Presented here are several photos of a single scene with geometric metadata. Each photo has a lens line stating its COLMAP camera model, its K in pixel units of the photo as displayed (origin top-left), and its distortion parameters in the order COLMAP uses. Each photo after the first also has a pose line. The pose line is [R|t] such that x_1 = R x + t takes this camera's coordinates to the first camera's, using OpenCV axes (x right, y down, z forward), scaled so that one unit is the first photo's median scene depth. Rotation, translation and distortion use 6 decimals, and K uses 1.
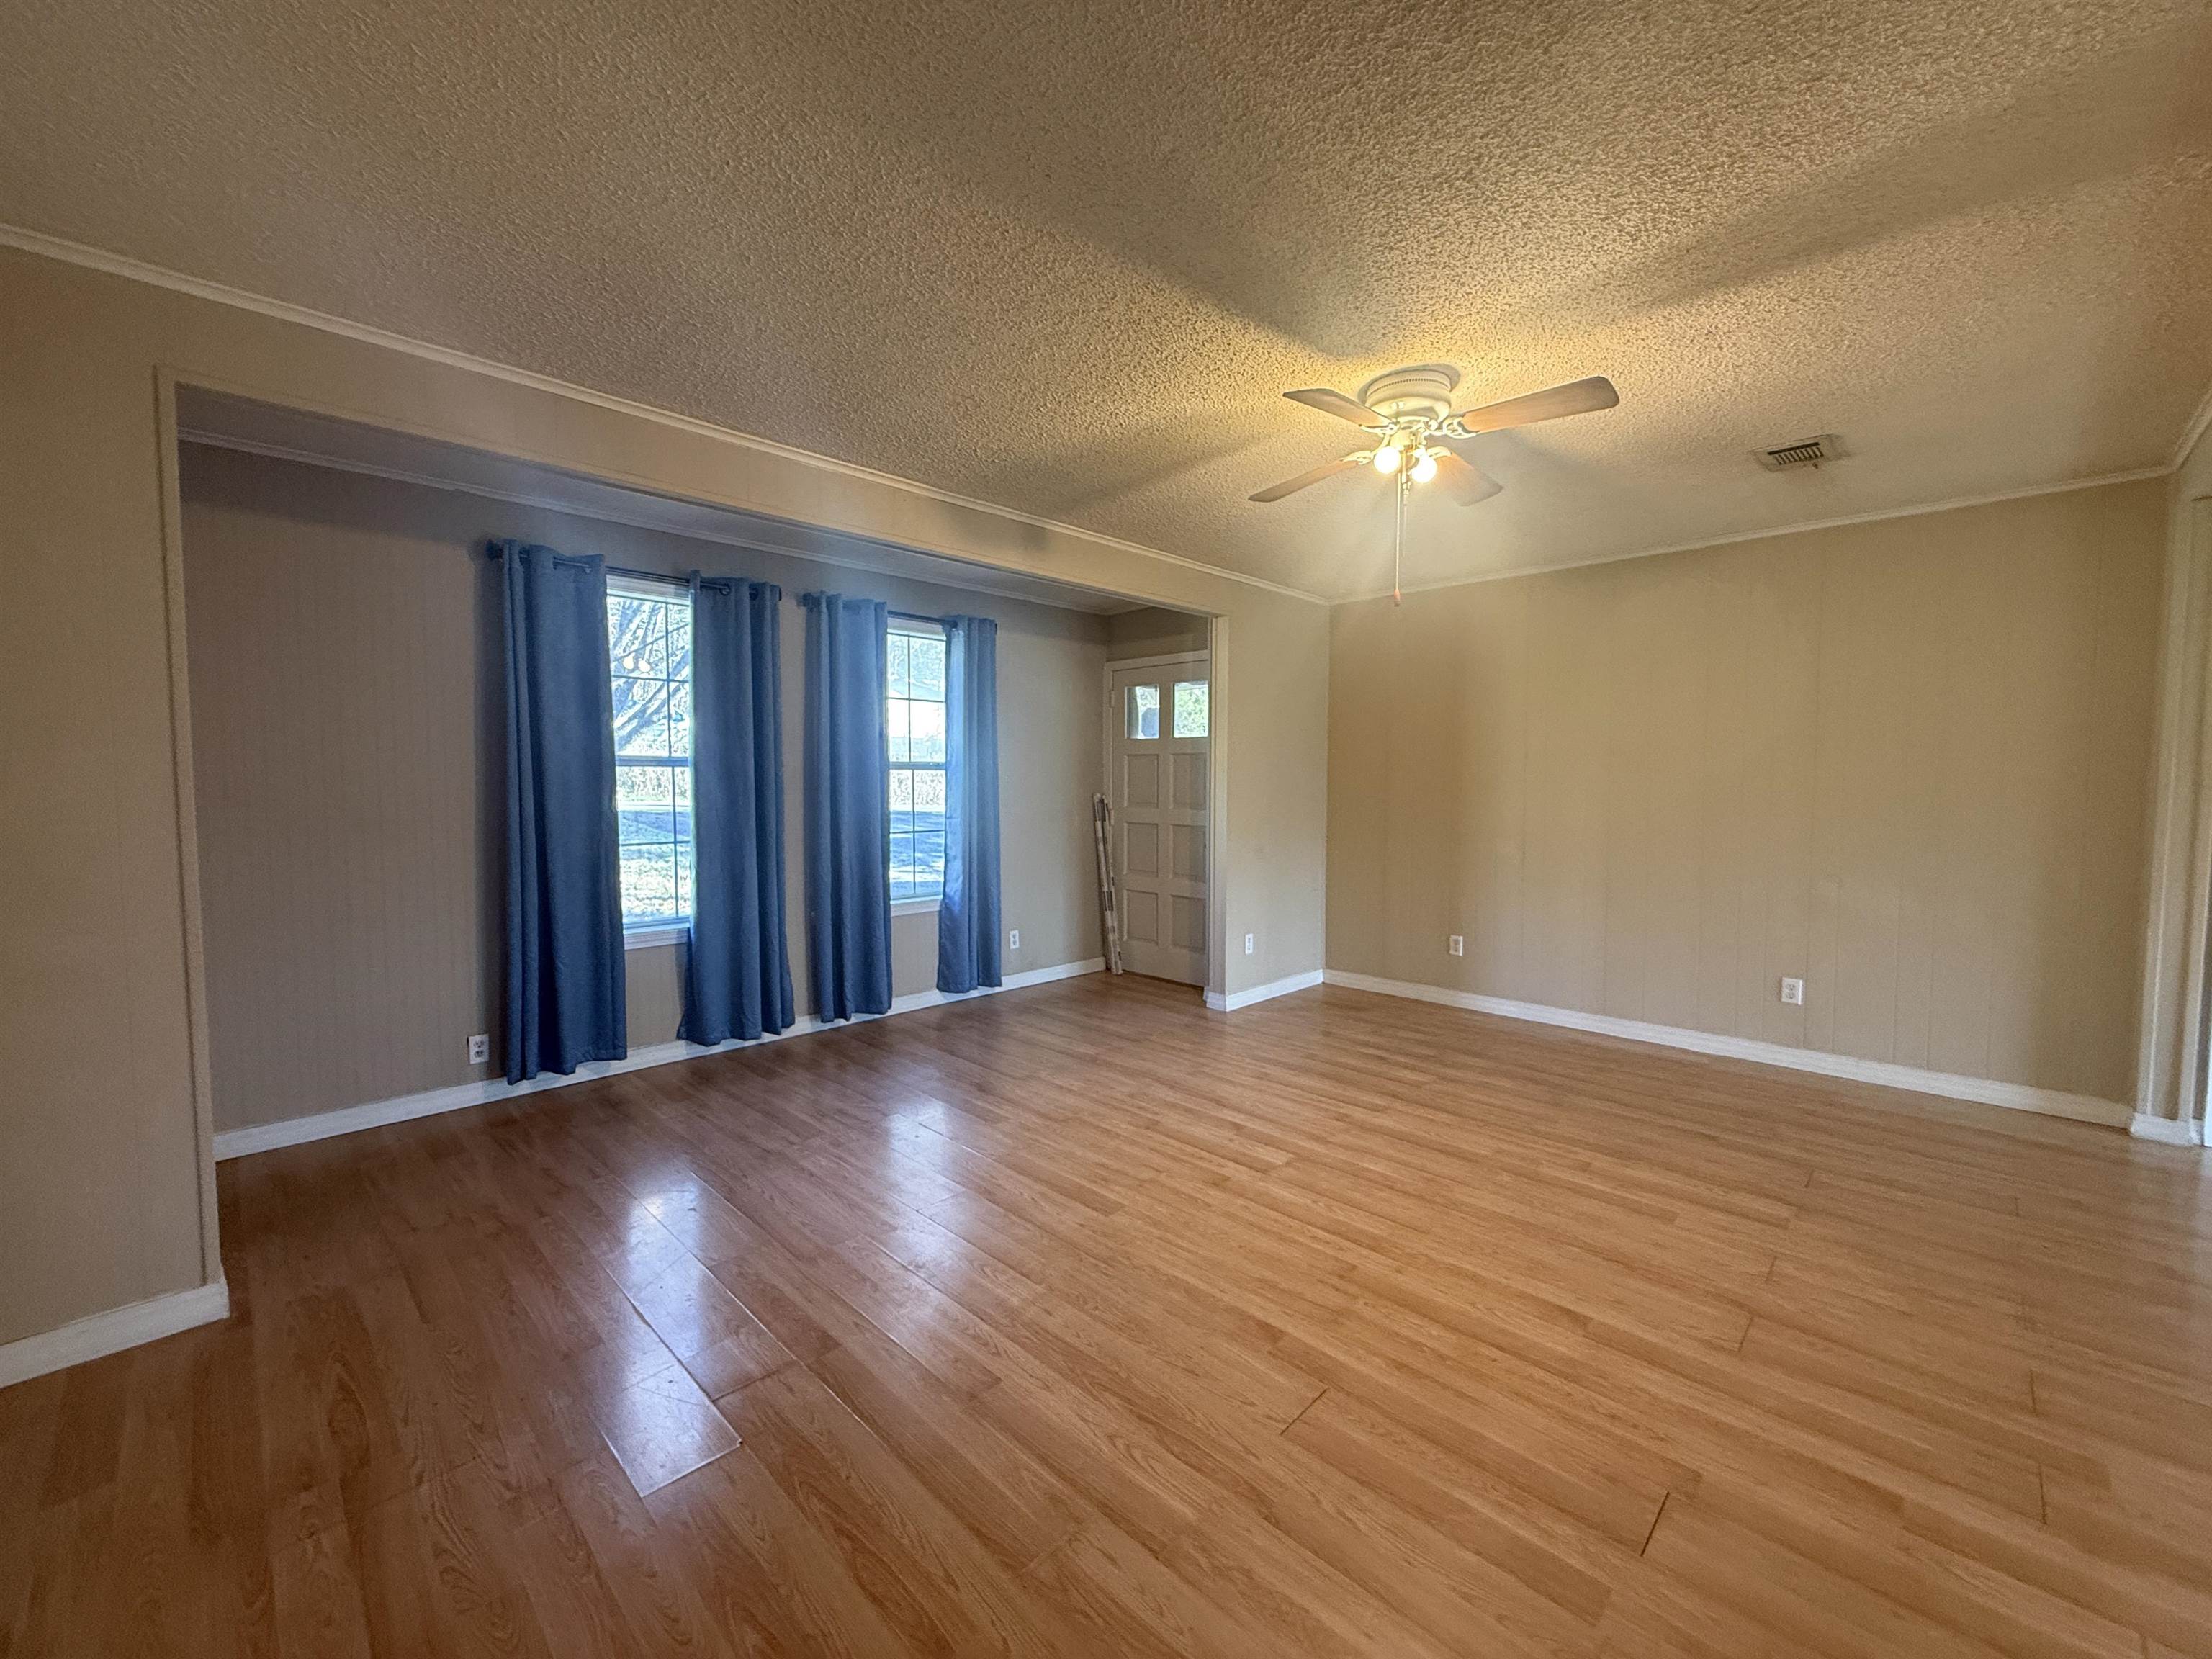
lens RADIAL K [[876.2, 0, 1115.7], [0, 876.2, 830.8], [0, 0, 1]] dist [0.000855, 0.000528]
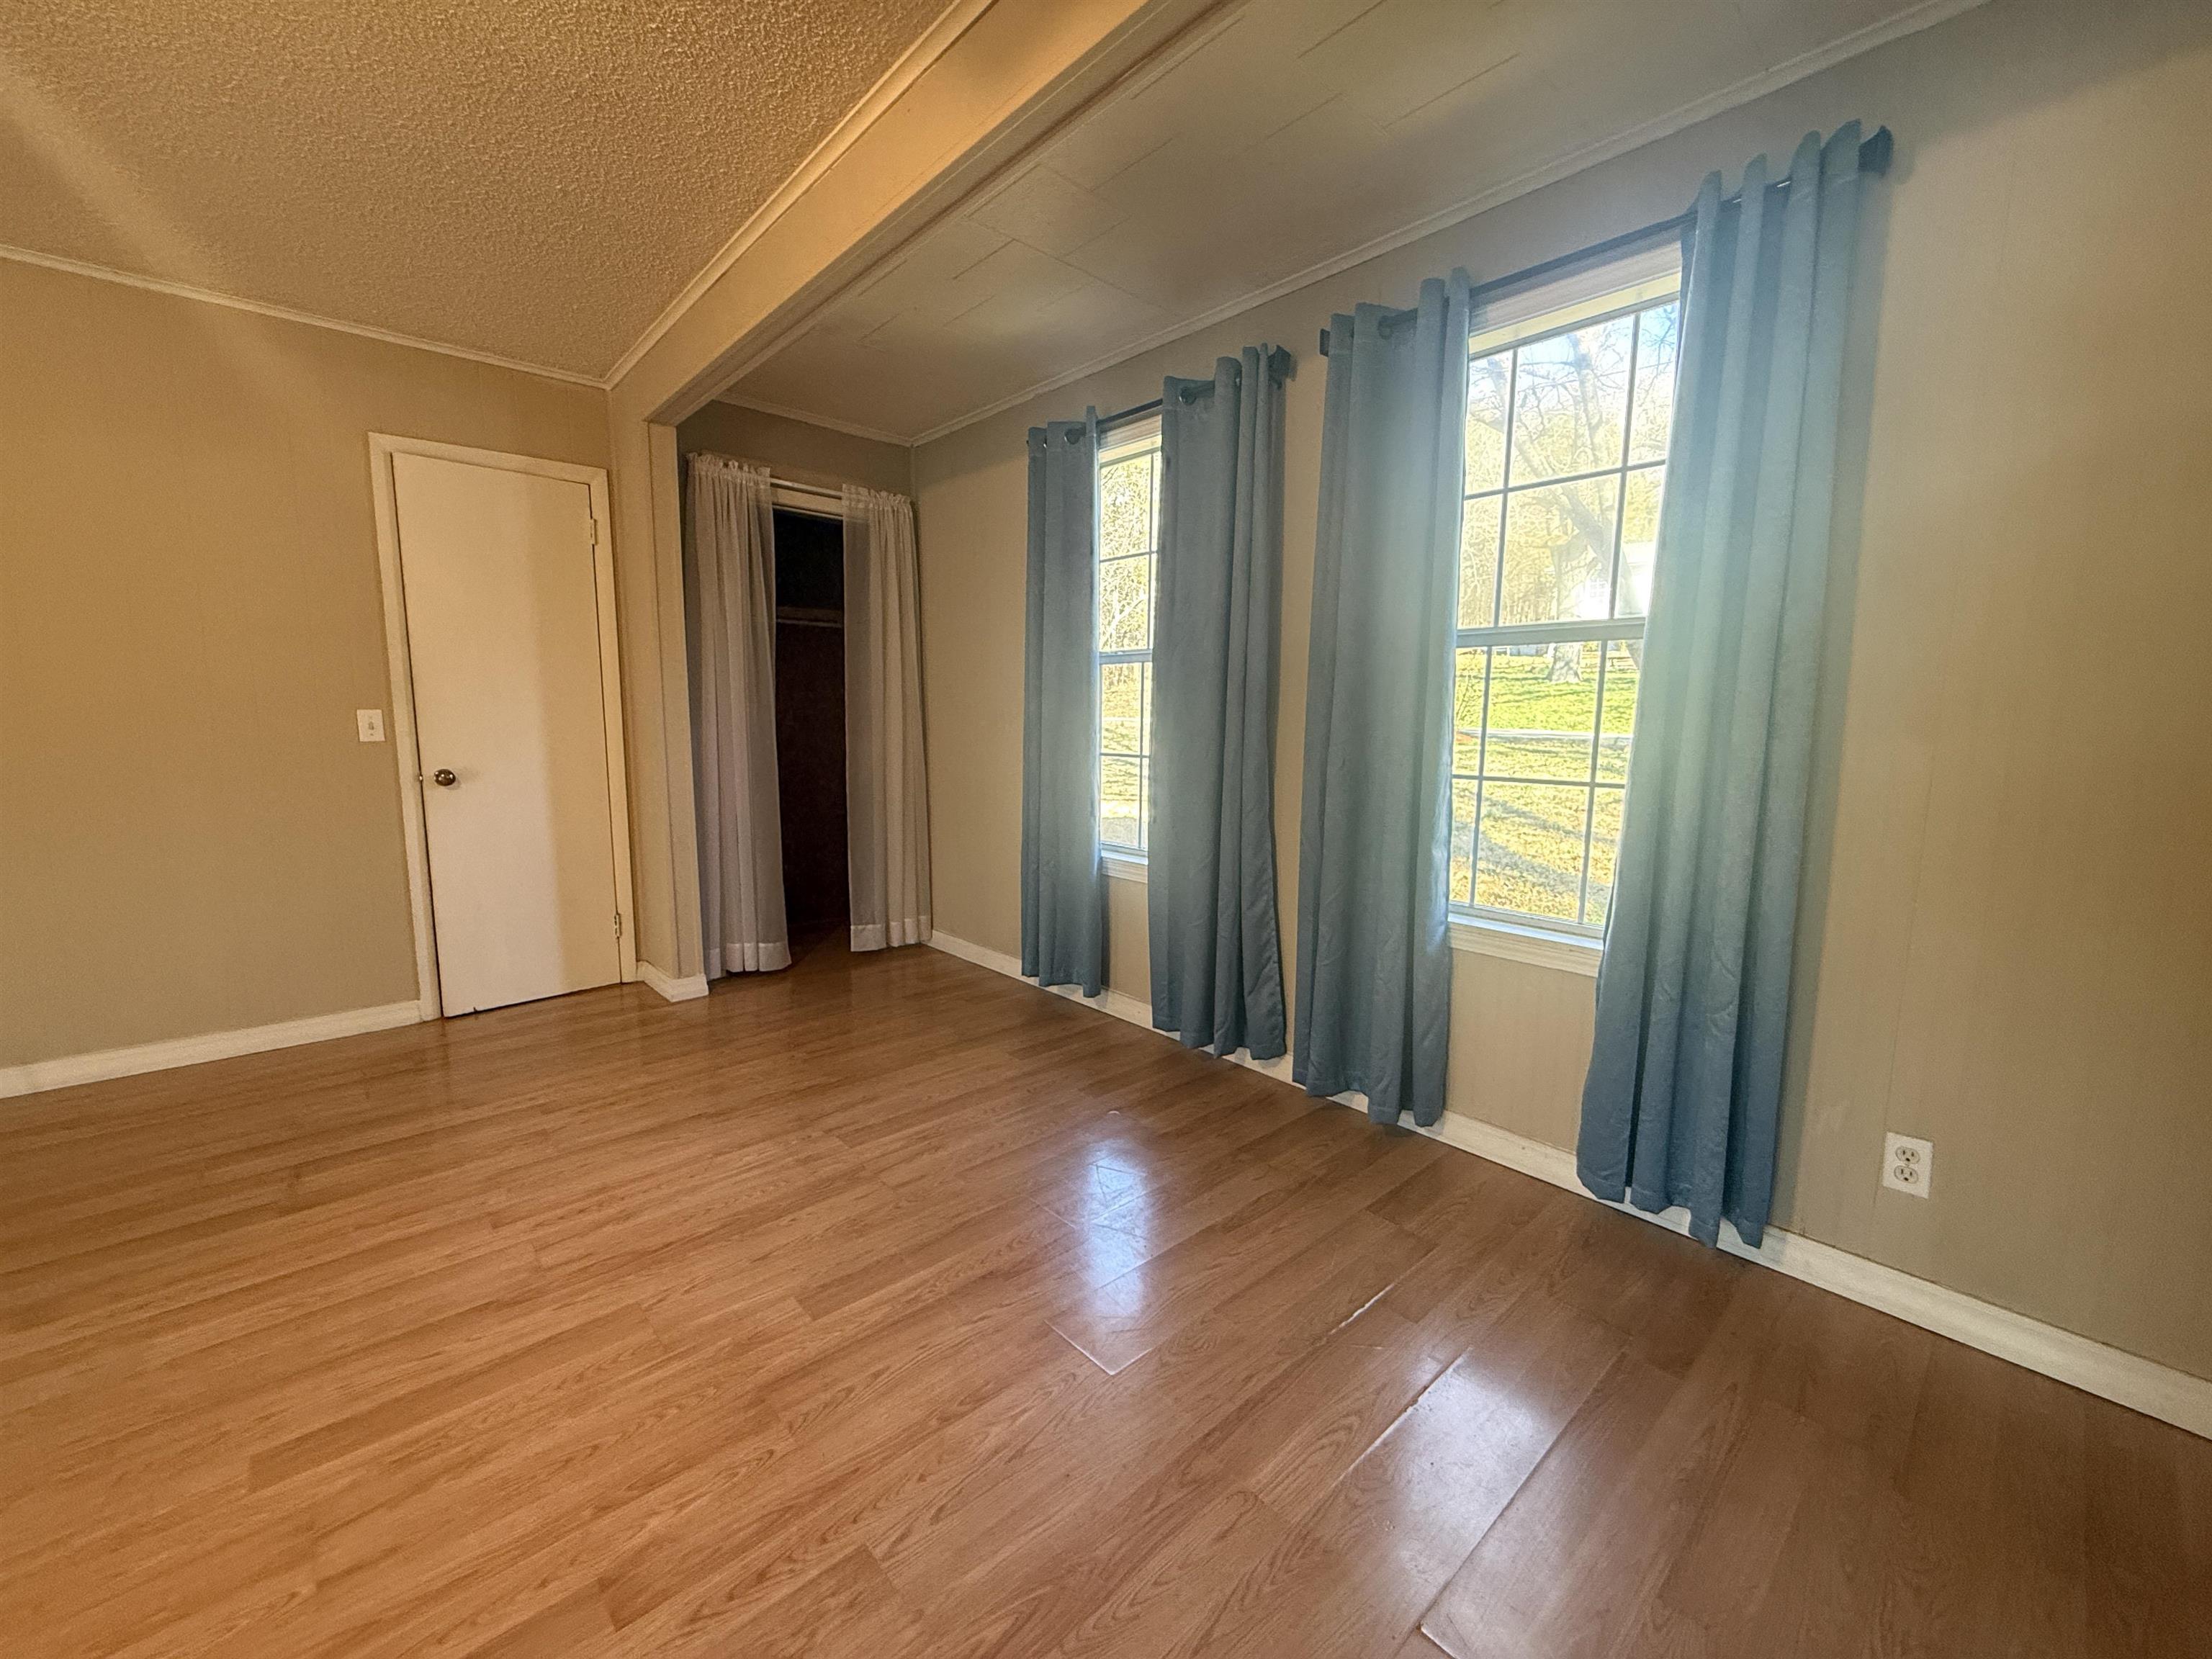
lens RADIAL K [[876.2, 0, 1115.7], [0, 876.2, 830.8], [0, 0, 1]] dist [0.000855, 0.000528]
pose [[-0.071150, 0.131499, -0.988760, 0.293296], [-0.065802, 0.988494, 0.136199, -0.029907], [0.995293, 0.074753, -0.061678, 1.036756]]
